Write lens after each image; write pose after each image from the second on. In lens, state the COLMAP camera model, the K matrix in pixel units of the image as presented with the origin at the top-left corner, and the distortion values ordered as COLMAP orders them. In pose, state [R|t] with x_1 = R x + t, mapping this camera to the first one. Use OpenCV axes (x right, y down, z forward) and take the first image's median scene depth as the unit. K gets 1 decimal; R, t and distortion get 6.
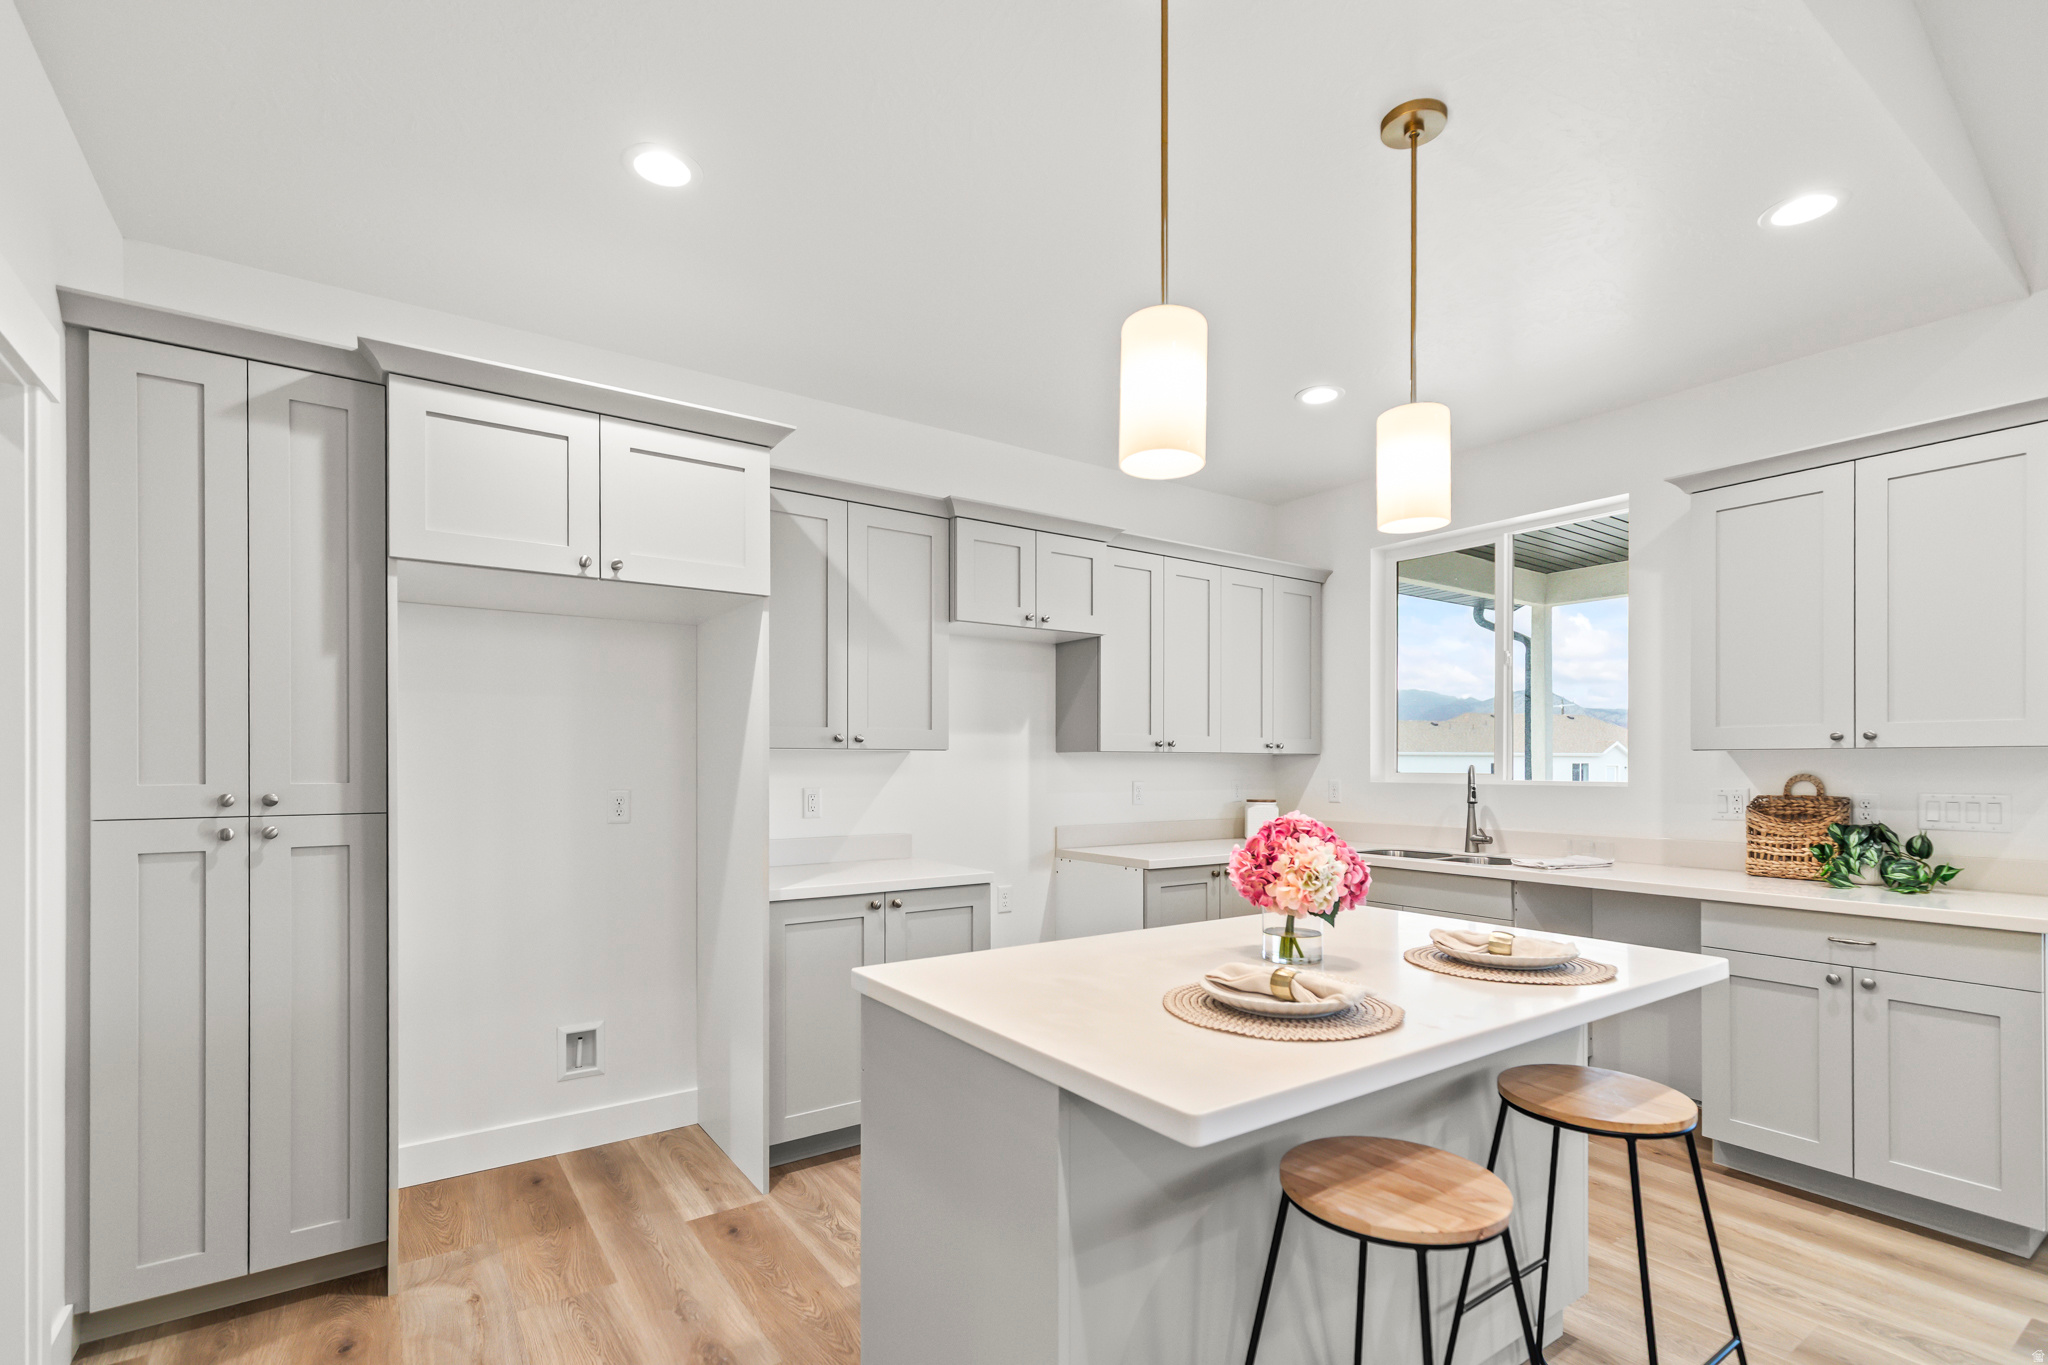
lens RADIAL K [[941.3, 0, 1036.0], [0, 941.3, 775.3], [0, 0, 1]] dist [0.011976, -0.002670]
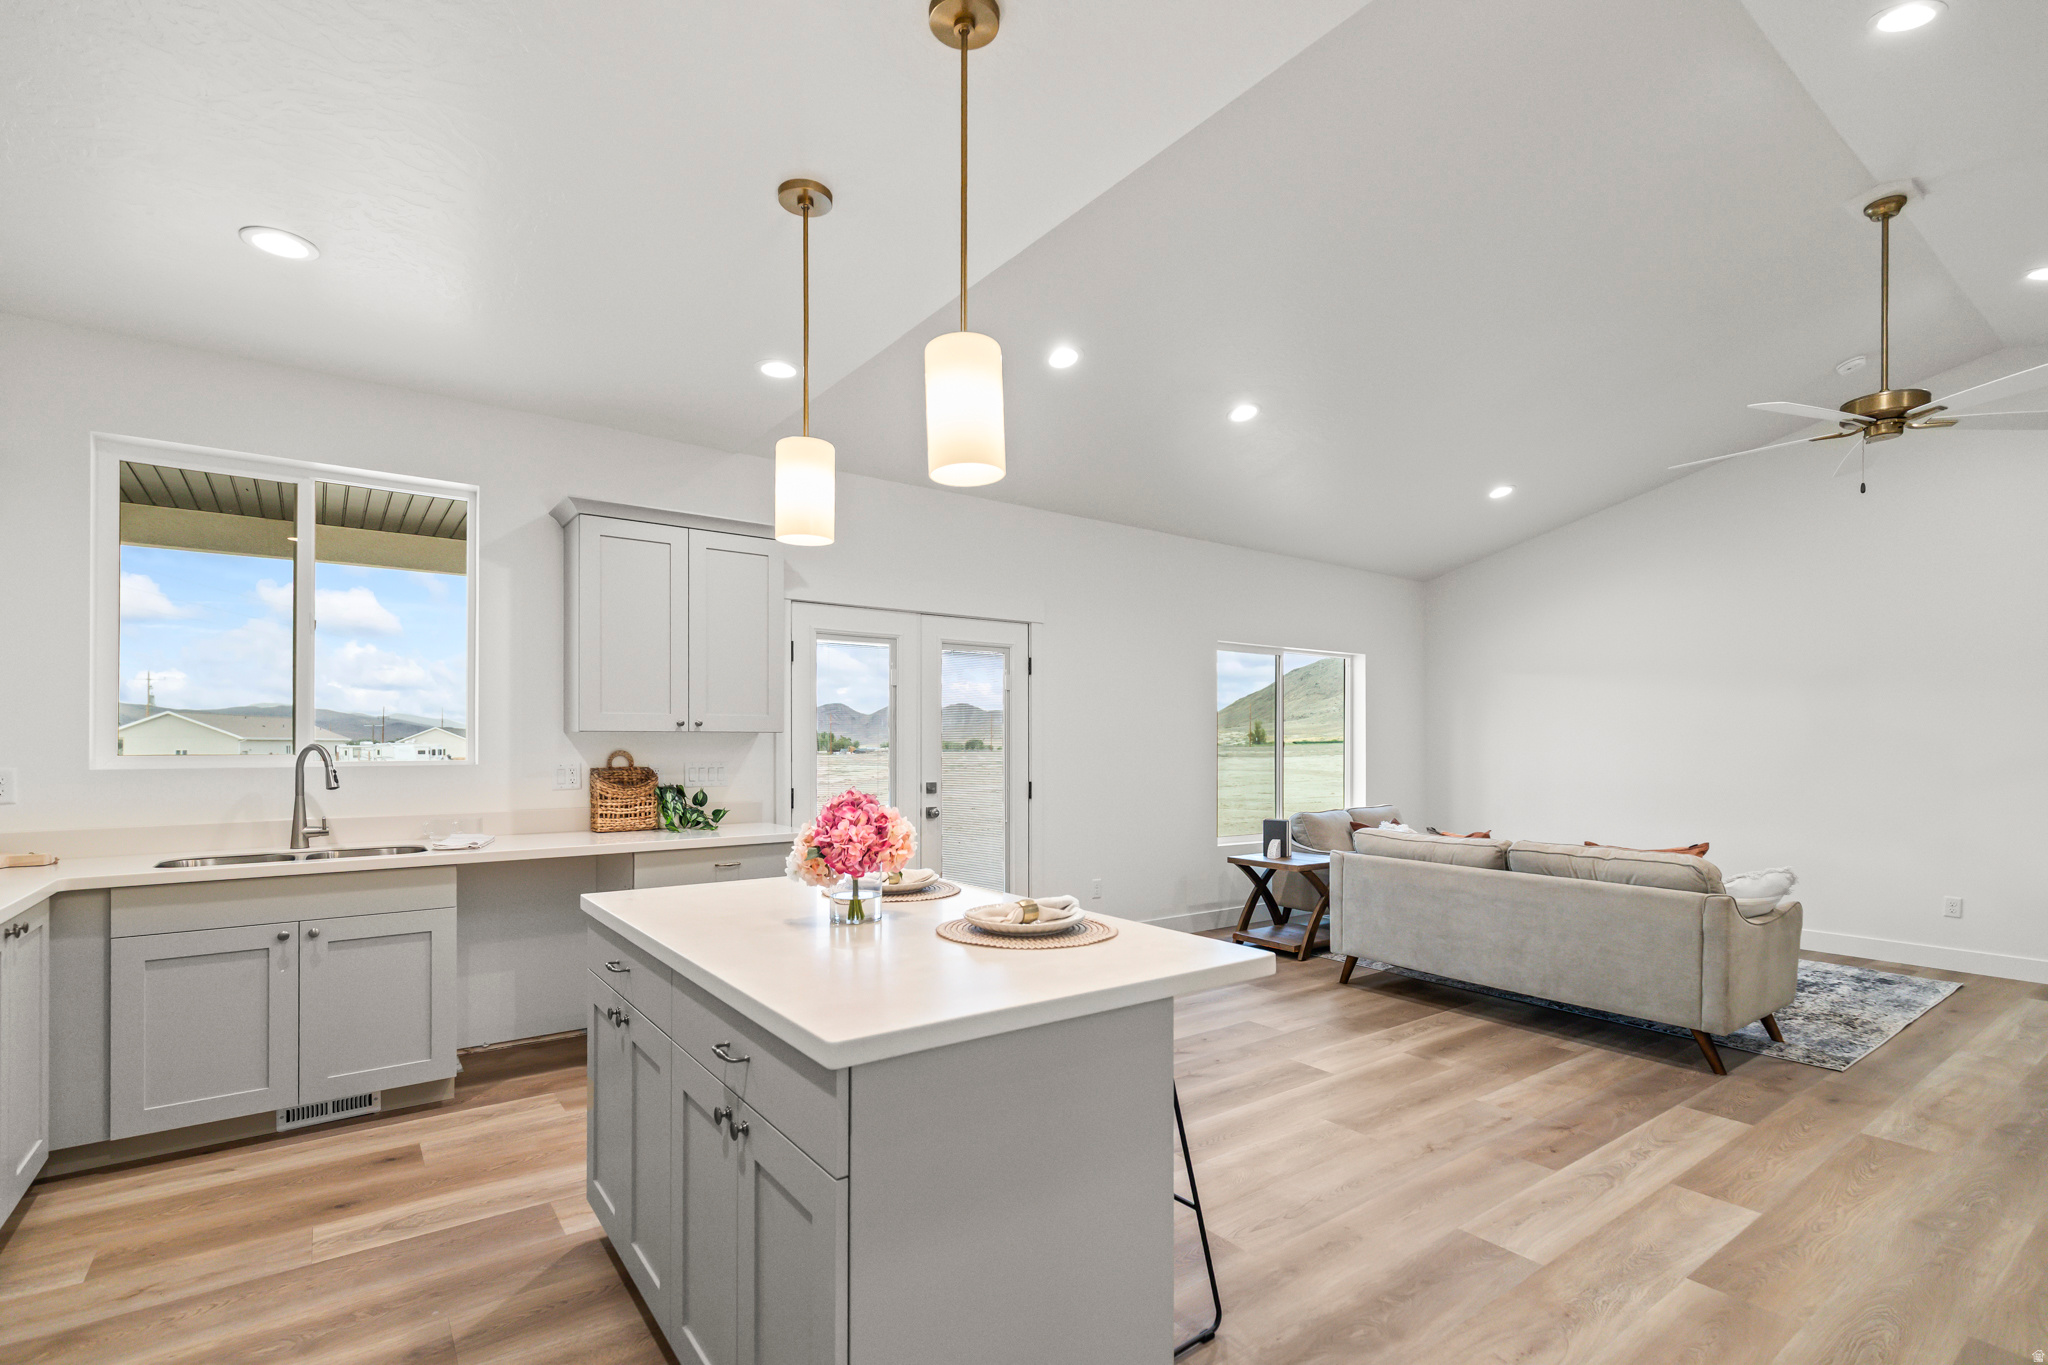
lens RADIAL K [[941.3, 0, 1010.7], [0, 941.3, 735.3], [0, 0, 1]] dist [0.011976, -0.002670]
pose [[-0.024250, 0.005387, 0.999691, -0.509894], [0.011529, 0.999920, -0.005109, -0.009541], [-0.999639, 0.011401, -0.024310, 0.502744]]
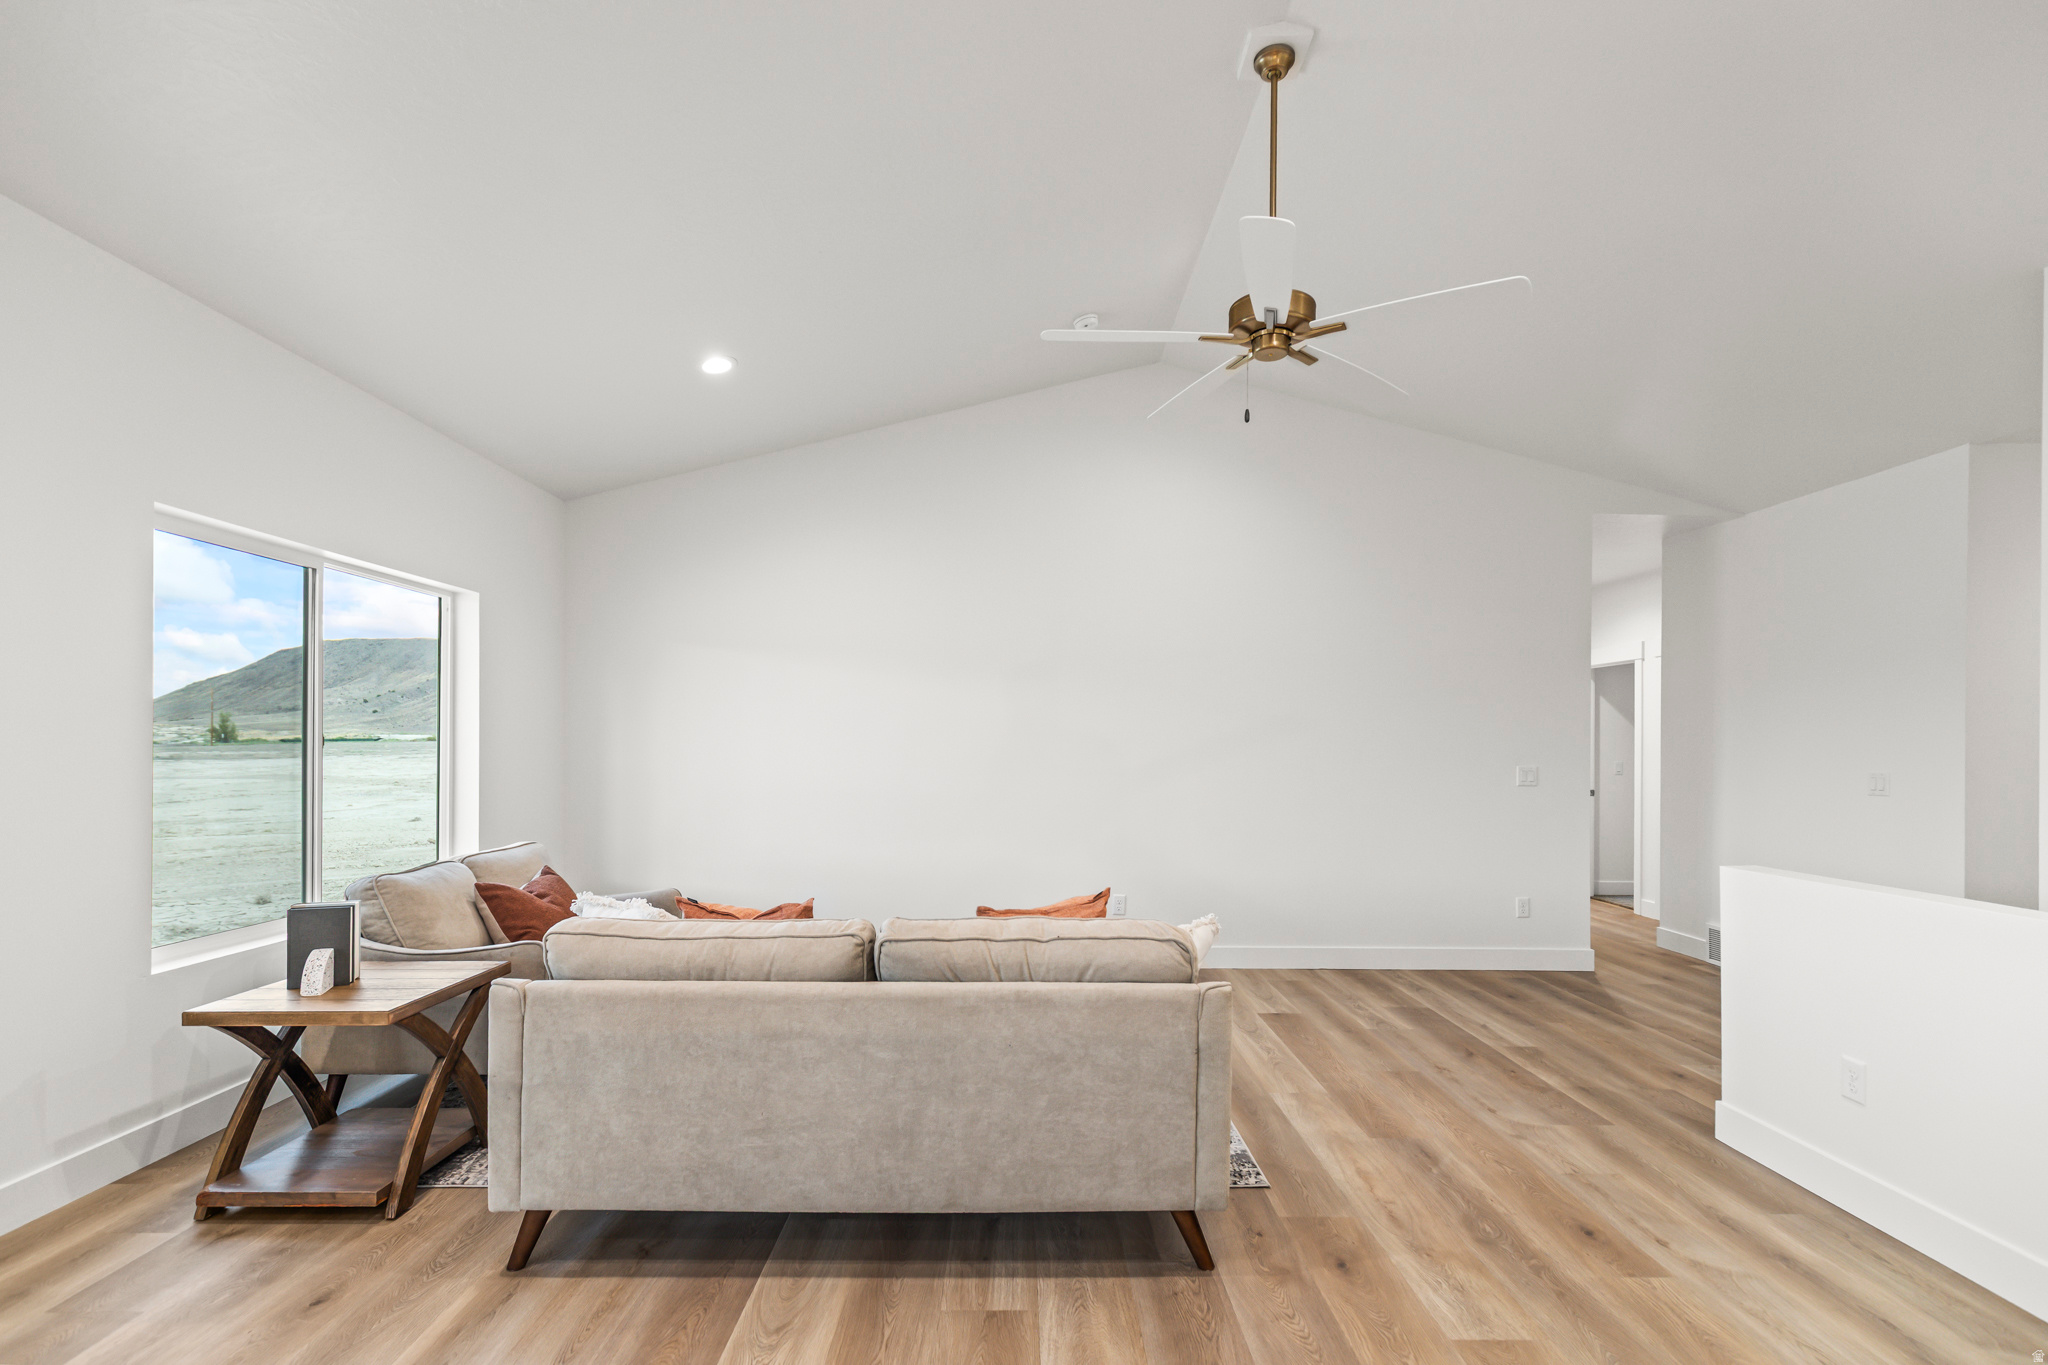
lens RADIAL K [[941.3, 0, 1016.1], [0, 941.3, 747.5], [0, 0, 1]] dist [0.011976, -0.002670]
pose [[-0.829455, -0.007651, 0.558521, 0.359147], [0.000346, 0.999899, 0.014210, -0.001212], [-0.558574, 0.011980, -0.829368, 0.288629]]
